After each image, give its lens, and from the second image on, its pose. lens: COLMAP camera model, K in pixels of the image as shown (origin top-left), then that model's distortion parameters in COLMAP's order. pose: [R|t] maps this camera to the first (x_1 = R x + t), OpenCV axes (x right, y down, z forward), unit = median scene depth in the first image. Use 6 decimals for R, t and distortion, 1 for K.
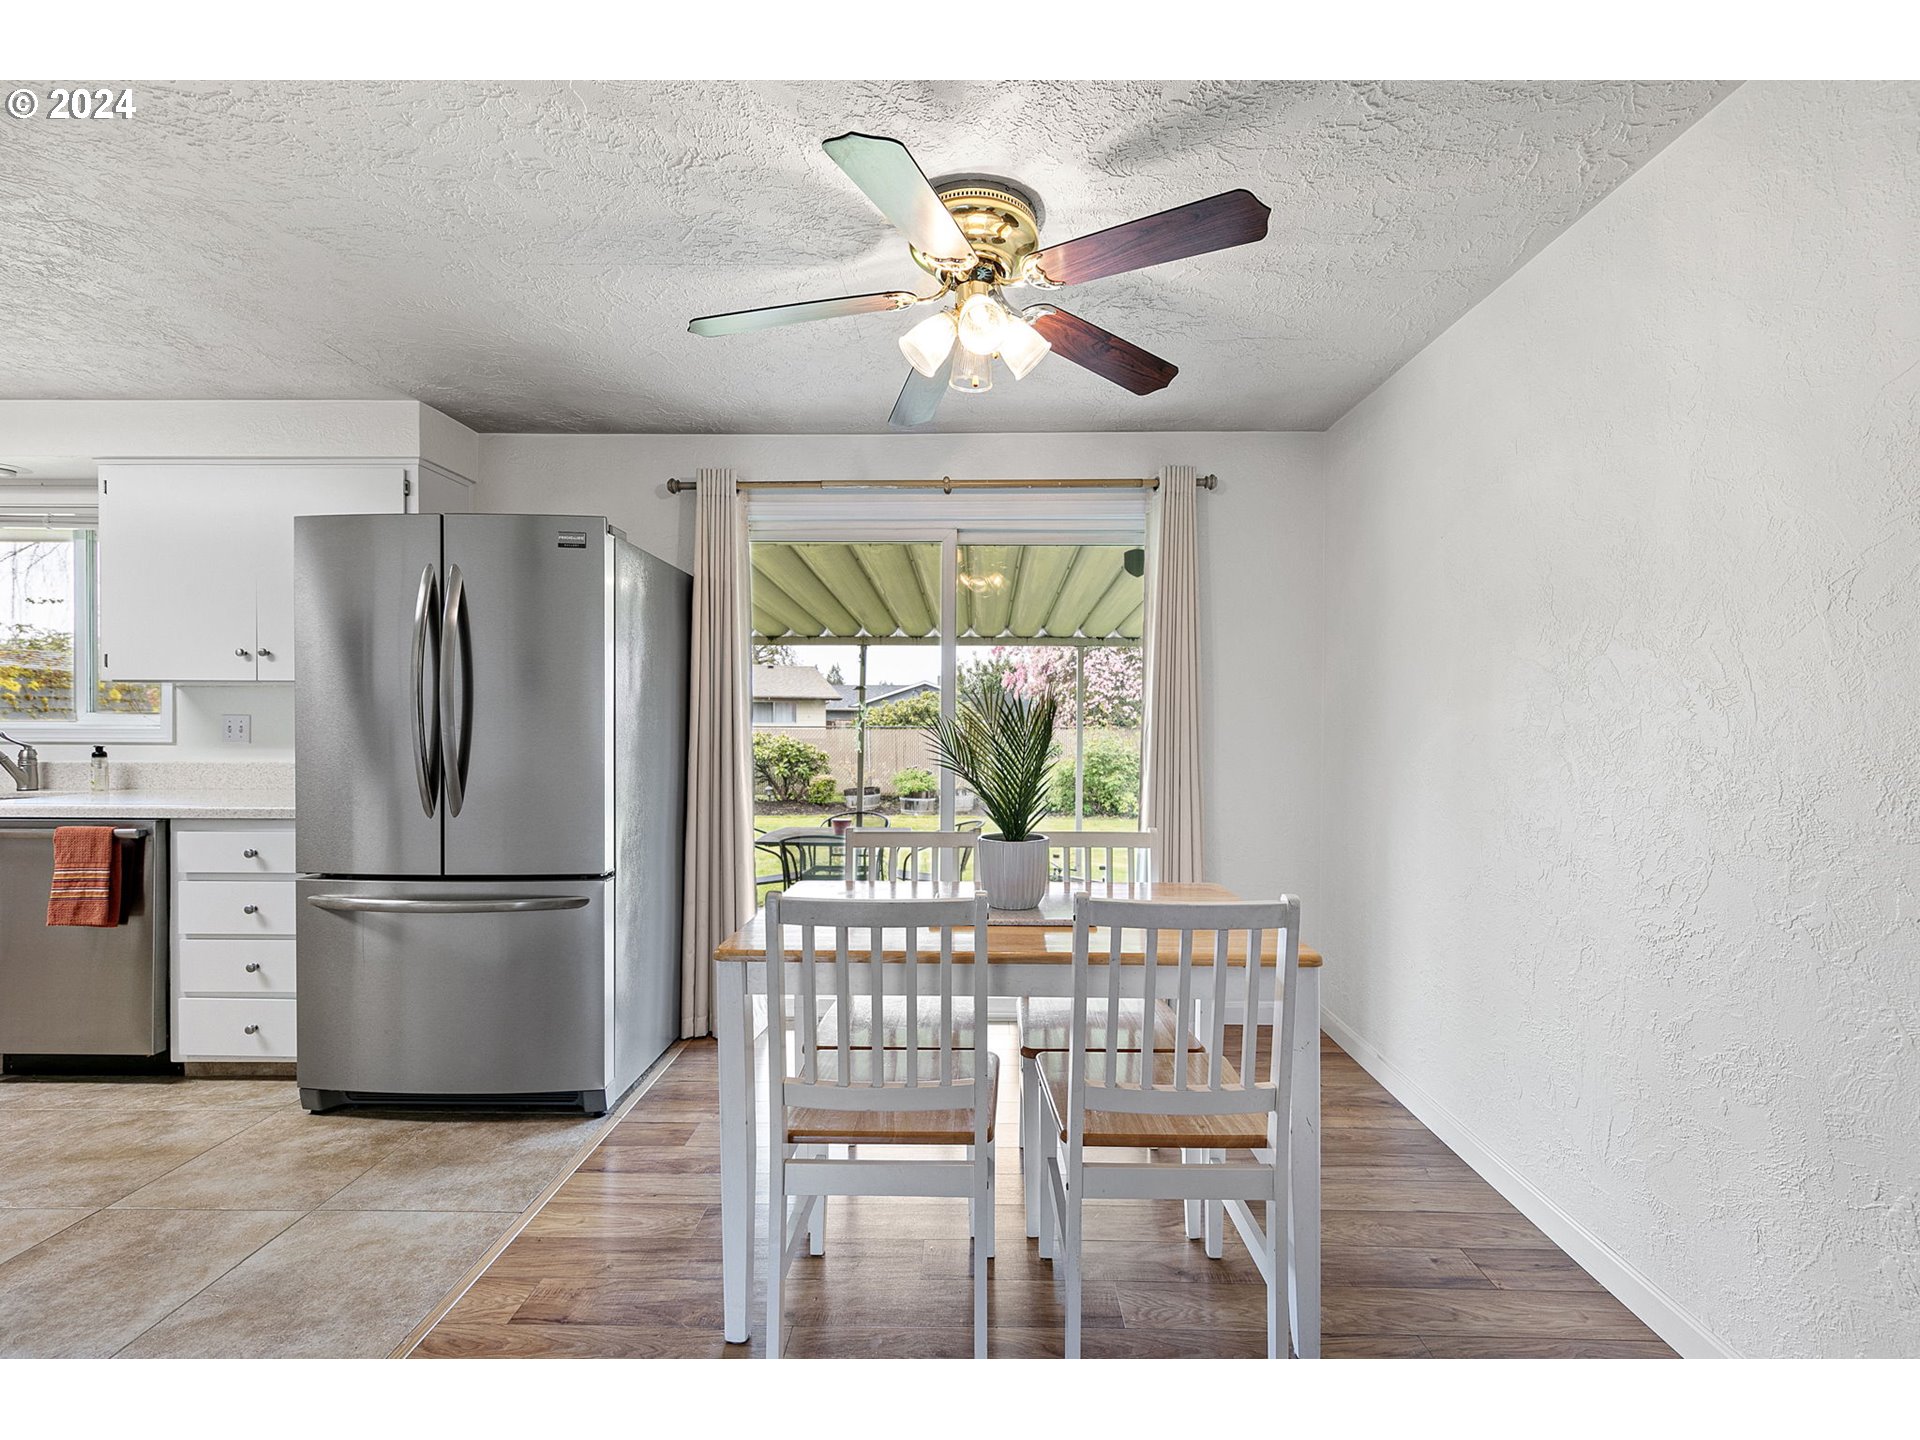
lens RADIAL K [[783.5, 0, 960.0], [0, 783.5, 720.0], [0, 0, 1]] dist [-0.001474, -0.000435]
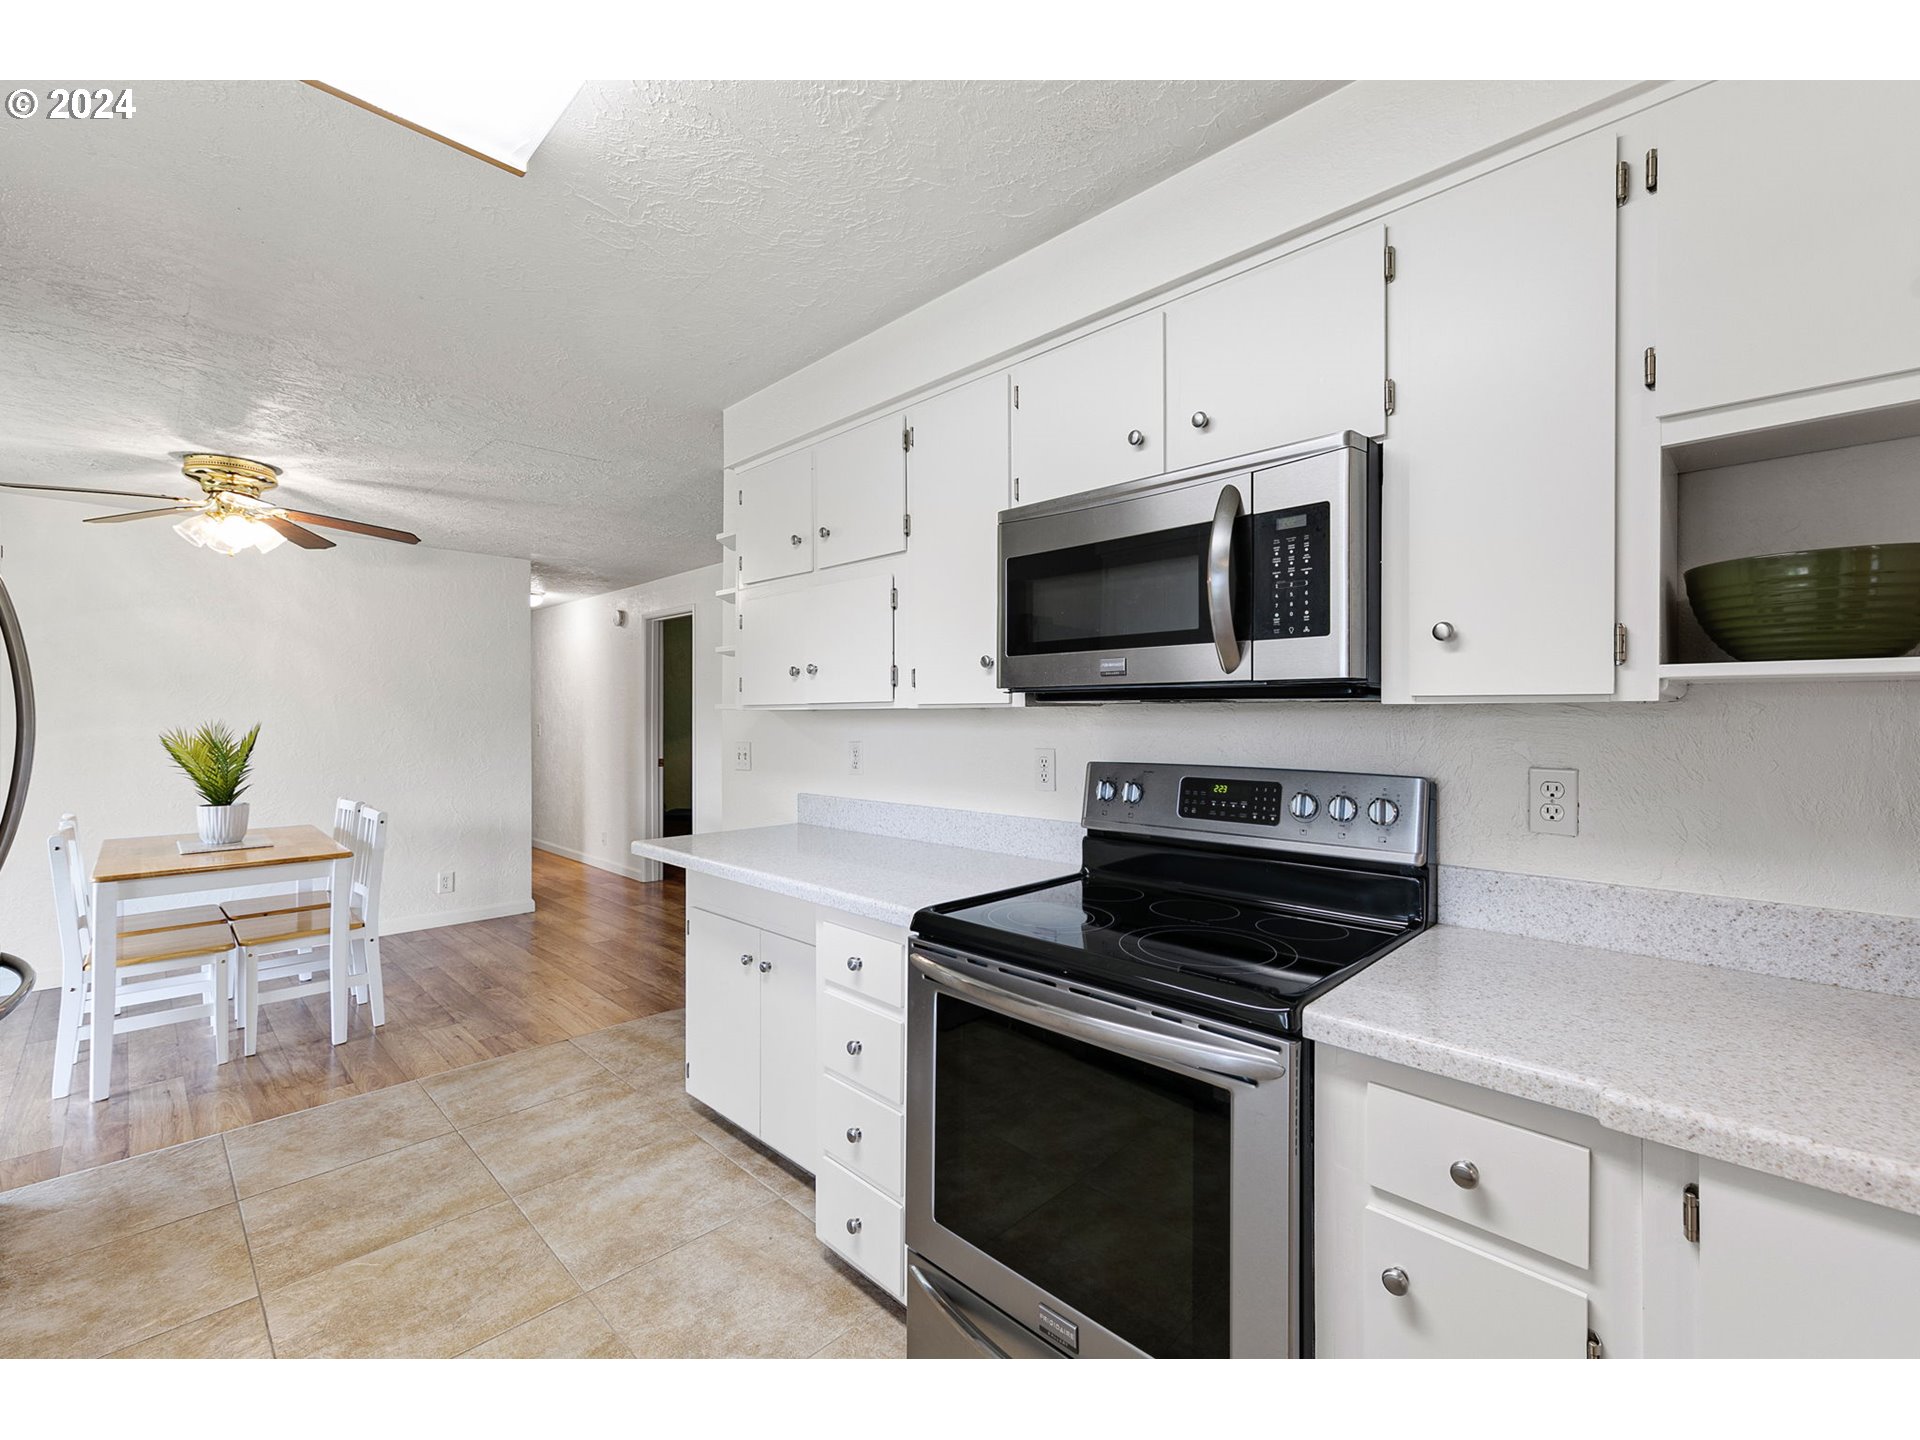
lens RADIAL K [[758.8, 0, 960.0], [0, 758.8, 720.0], [0, 0, 1]] dist [0.003613, -0.000118]
pose [[-0.736170, 0.009402, 0.676732, -2.335109], [-0.007769, 0.999720, -0.022340, -0.020673], [-0.676752, -0.021704, -0.735891, 1.141394]]
